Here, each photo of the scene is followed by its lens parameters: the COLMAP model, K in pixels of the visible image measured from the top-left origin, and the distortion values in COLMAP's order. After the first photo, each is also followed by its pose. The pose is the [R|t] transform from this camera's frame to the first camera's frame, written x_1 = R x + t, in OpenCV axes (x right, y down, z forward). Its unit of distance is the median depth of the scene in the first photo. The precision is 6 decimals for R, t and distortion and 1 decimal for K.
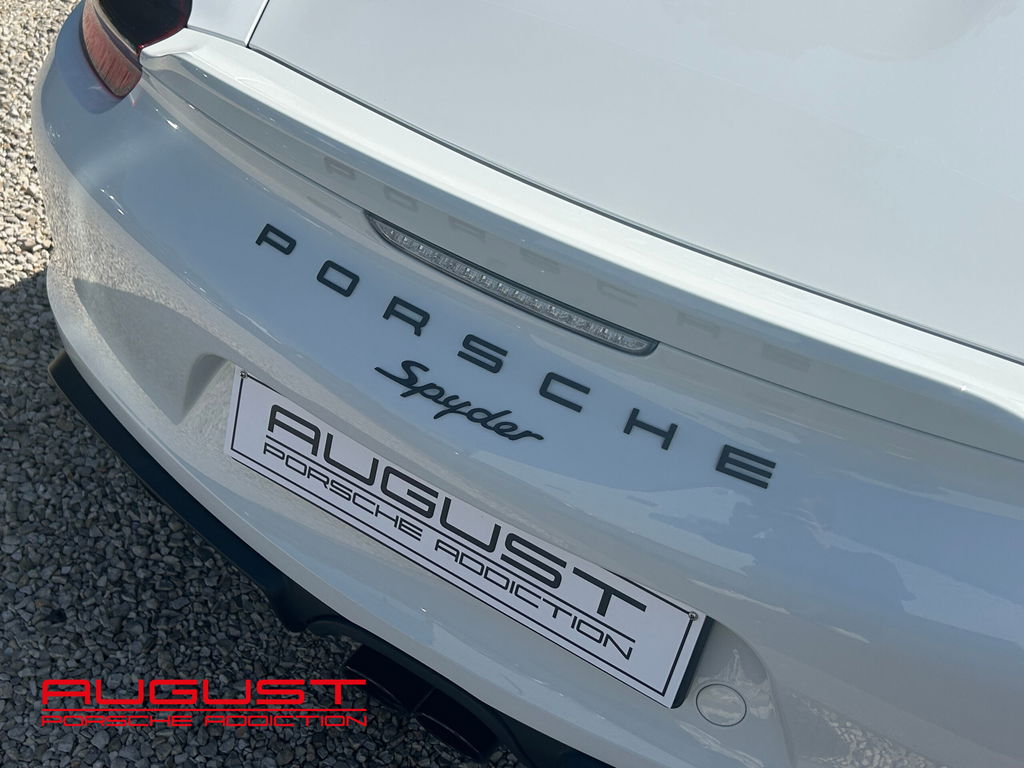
lens RADIAL K [[1182.6, 0, 512.0], [0, 1182.6, 384.0], [0, 0, 1]] dist [0.200734, -0.437125]
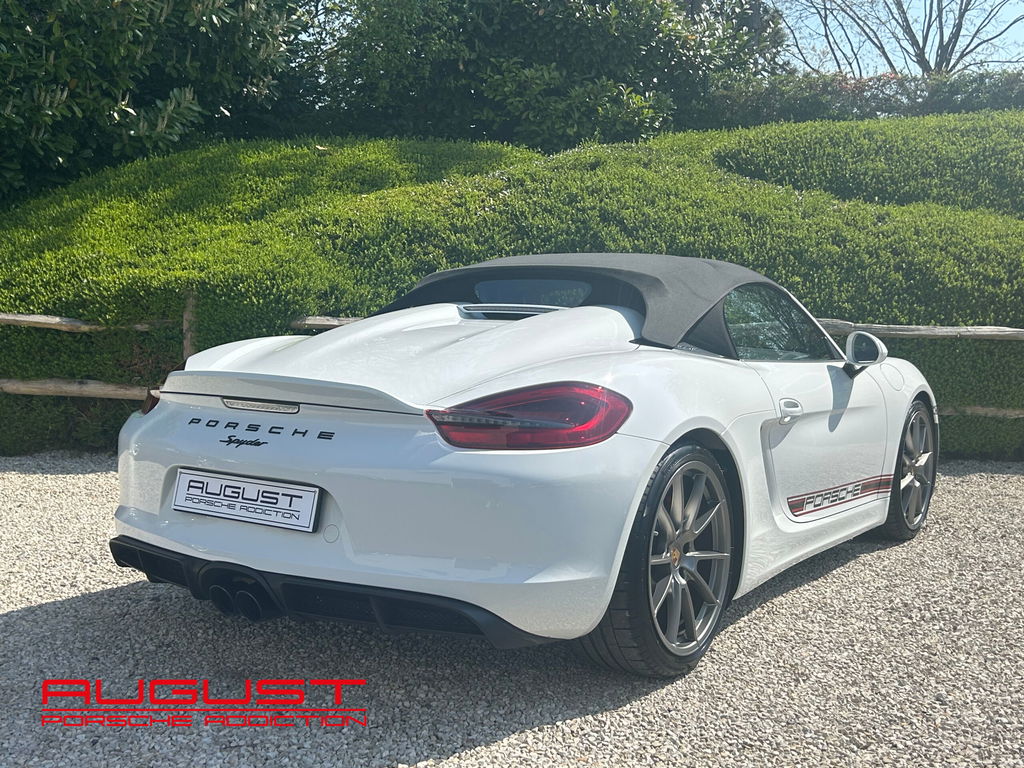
lens RADIAL K [[1162.0, 0, 512.0], [0, 1162.0, 384.0], [0, 0, 1]] dist [0.107626, -0.243149]
pose [[0.995731, -0.086570, -0.032020, 0.716039], [0.051581, 0.809574, -0.584747, 1.610233], [0.076544, 0.580599, 0.810583, -1.400462]]
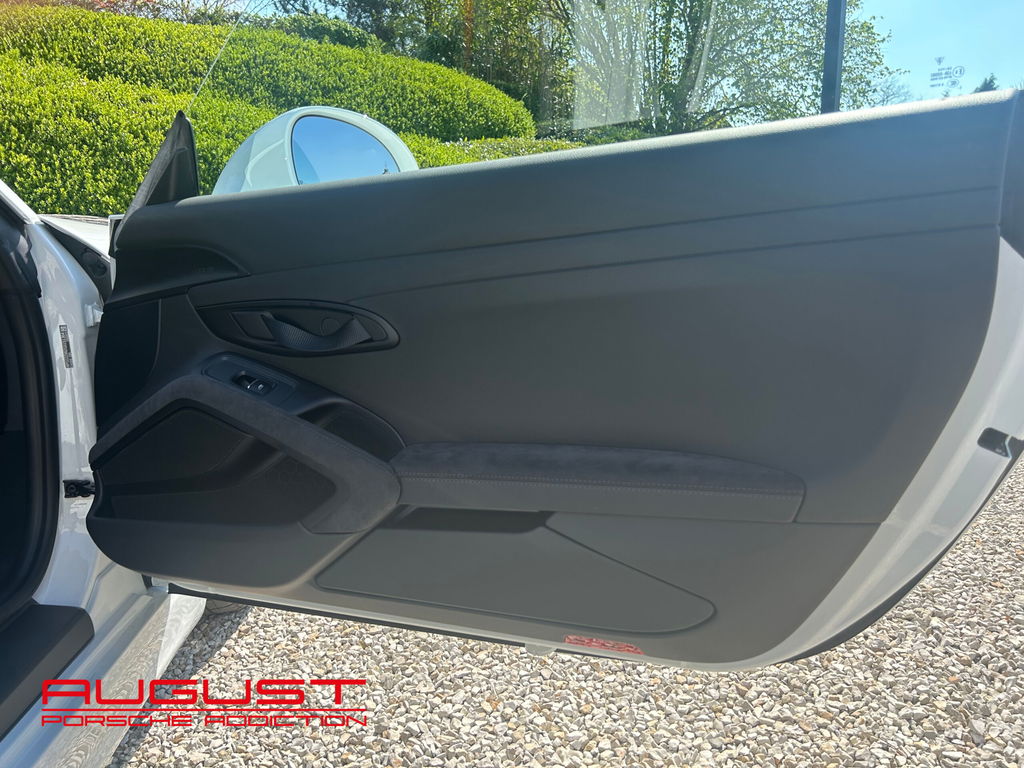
lens RADIAL K [[773.1, 0, 512.0], [0, 773.1, 384.0], [0, 0, 1]] dist [0.003065, 0.000212]
pose [[0.766697, -0.208851, 0.607089, 1.710200], [0.473860, 0.822094, -0.315624, -0.311980], [-0.433166, 0.529663, 0.729263, 1.508882]]
